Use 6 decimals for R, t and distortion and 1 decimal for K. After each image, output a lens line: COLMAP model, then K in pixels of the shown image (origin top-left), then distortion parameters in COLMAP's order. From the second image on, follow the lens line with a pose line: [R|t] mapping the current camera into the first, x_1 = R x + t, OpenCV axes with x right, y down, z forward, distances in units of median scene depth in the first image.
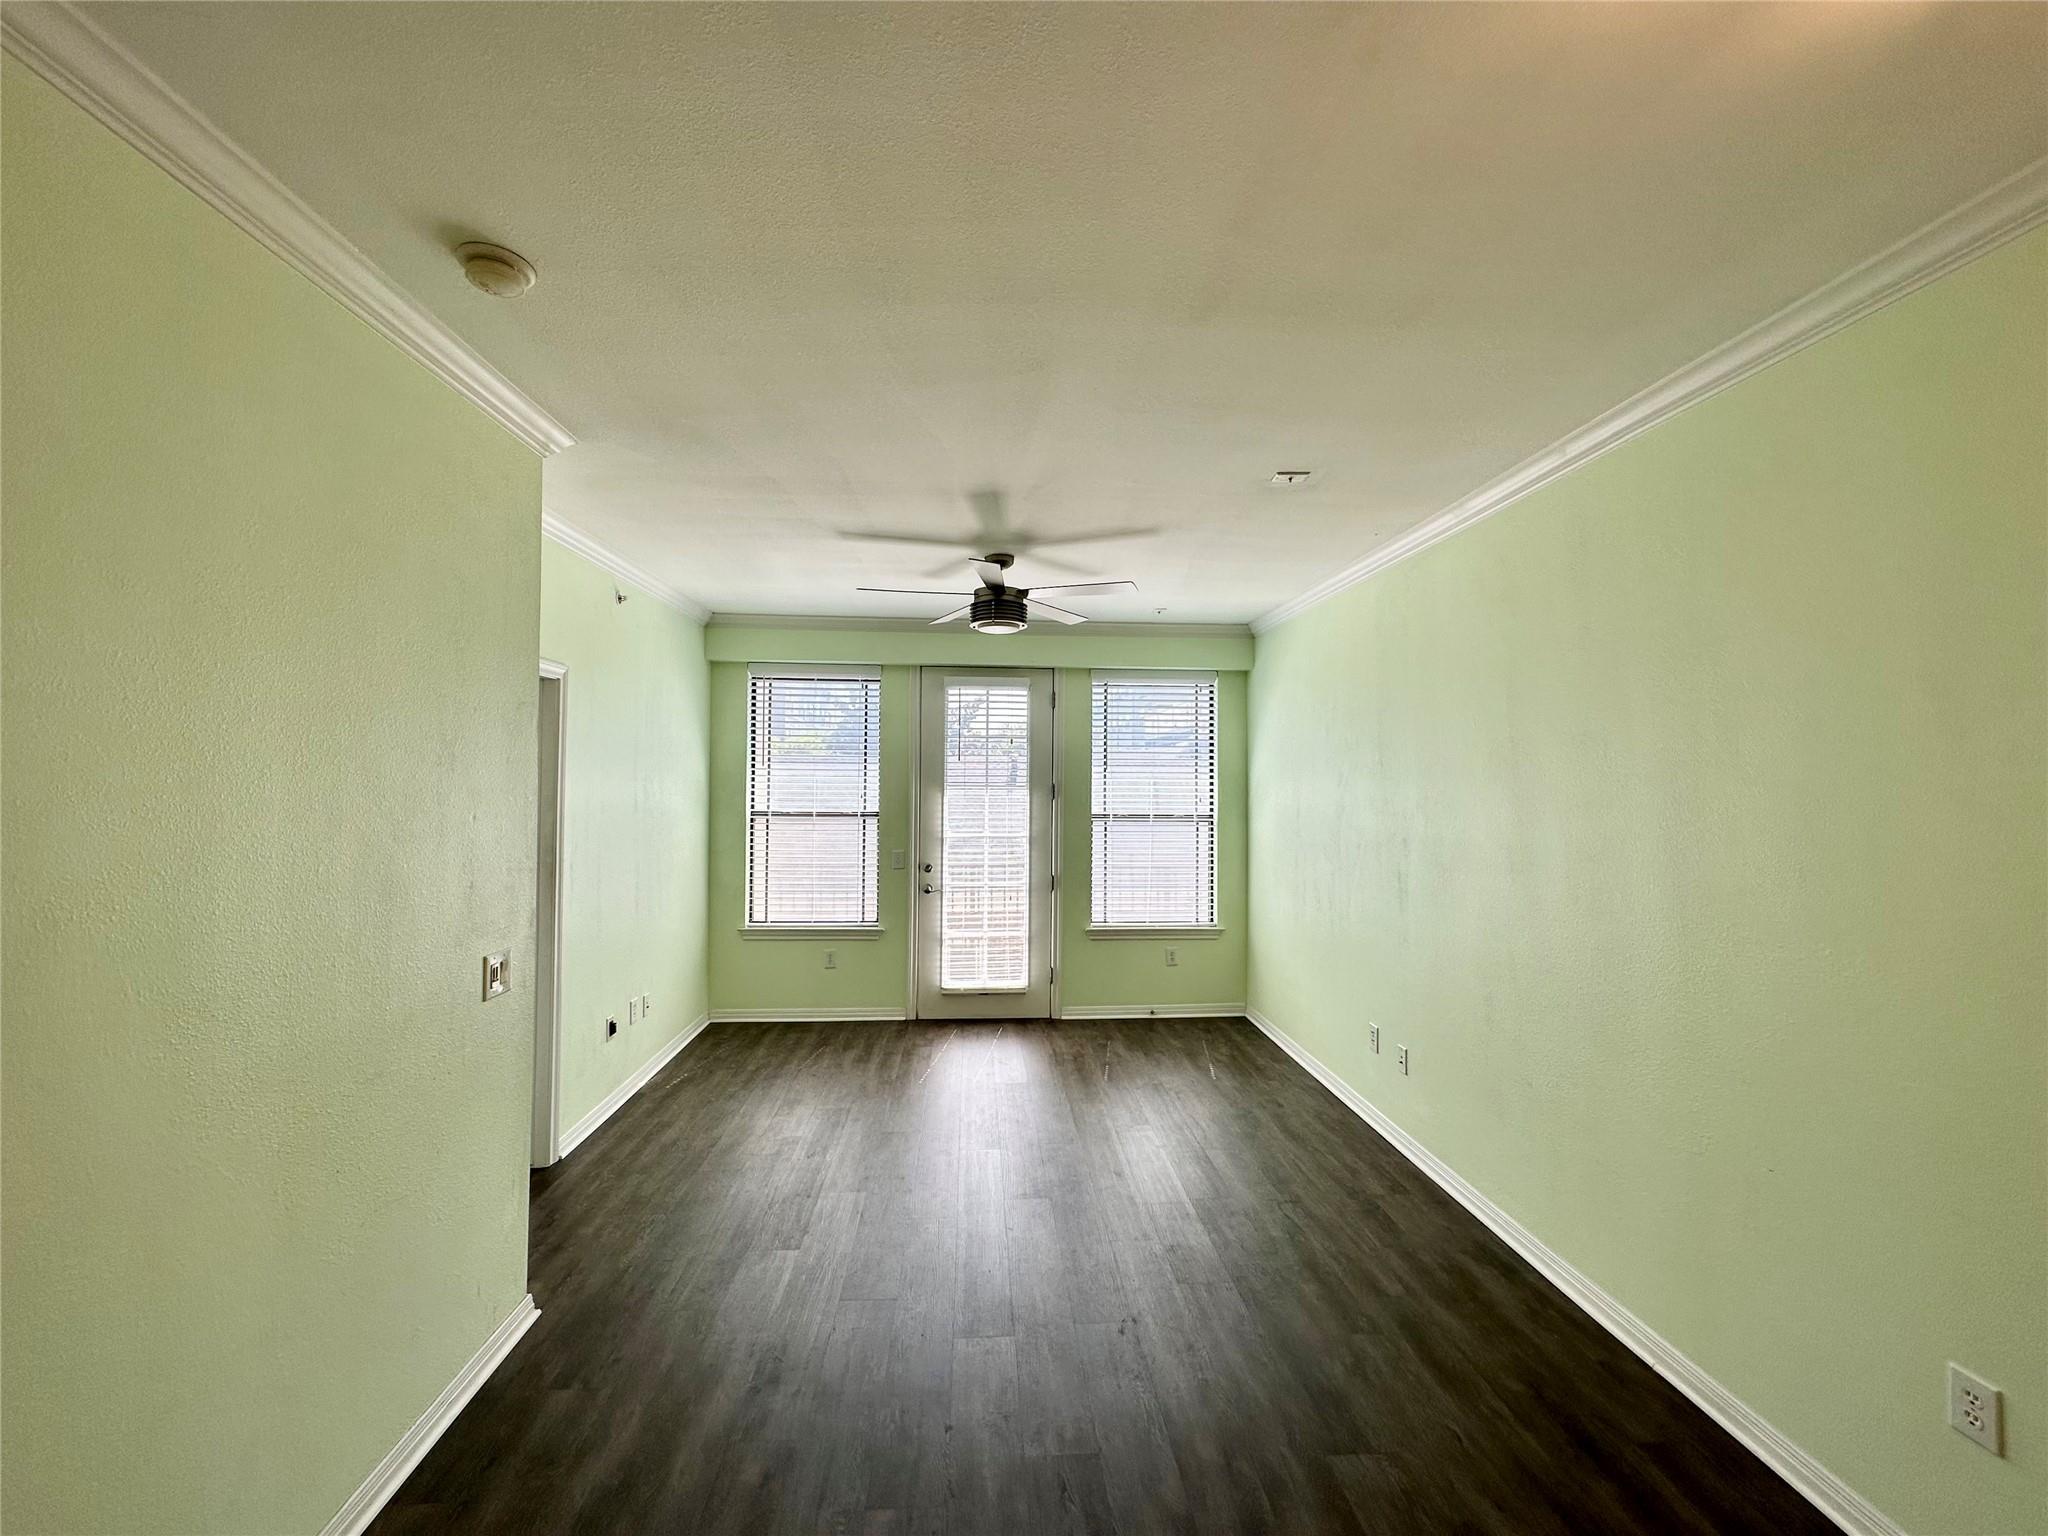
lens RADIAL K [[814.9, 0, 1025.1], [0, 814.9, 772.7], [0, 0, 1]] dist [0.000835, -0.000002]
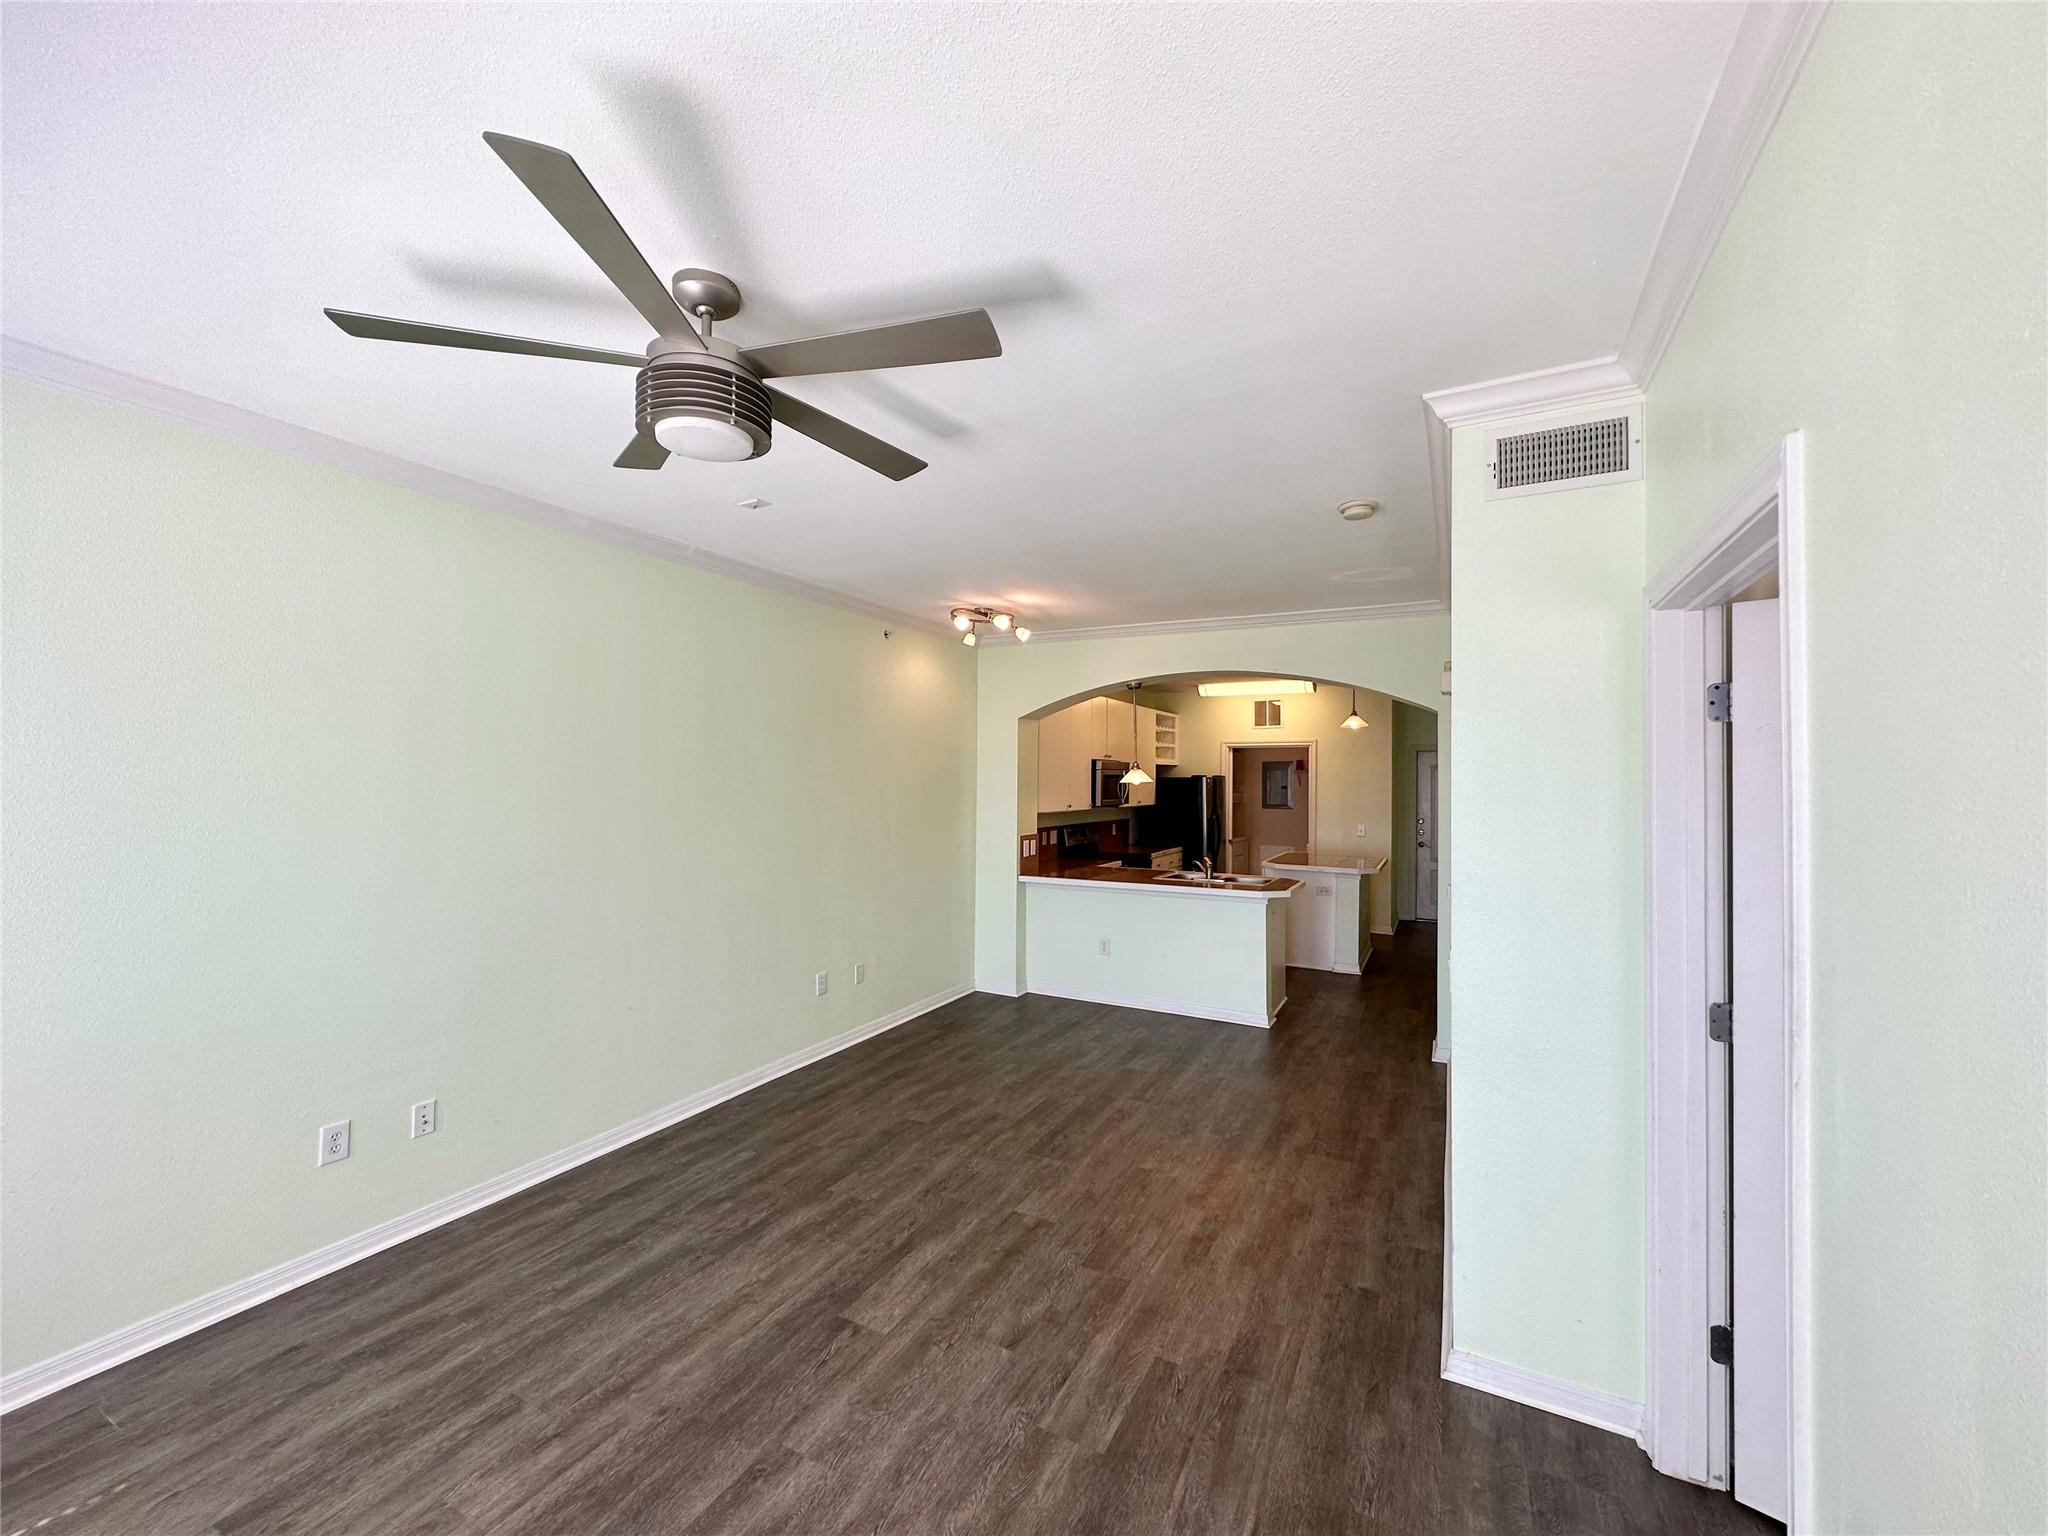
lens RADIAL K [[814.9, 0, 1025.8], [0, 814.9, 768.6], [0, 0, 1]] dist [0.000835, -0.000002]
pose [[-0.852857, -0.005780, 0.522112, -0.306154], [-0.019346, 0.999602, -0.020534, 0.009127], [-0.521785, -0.027613, -0.852630, 0.927302]]
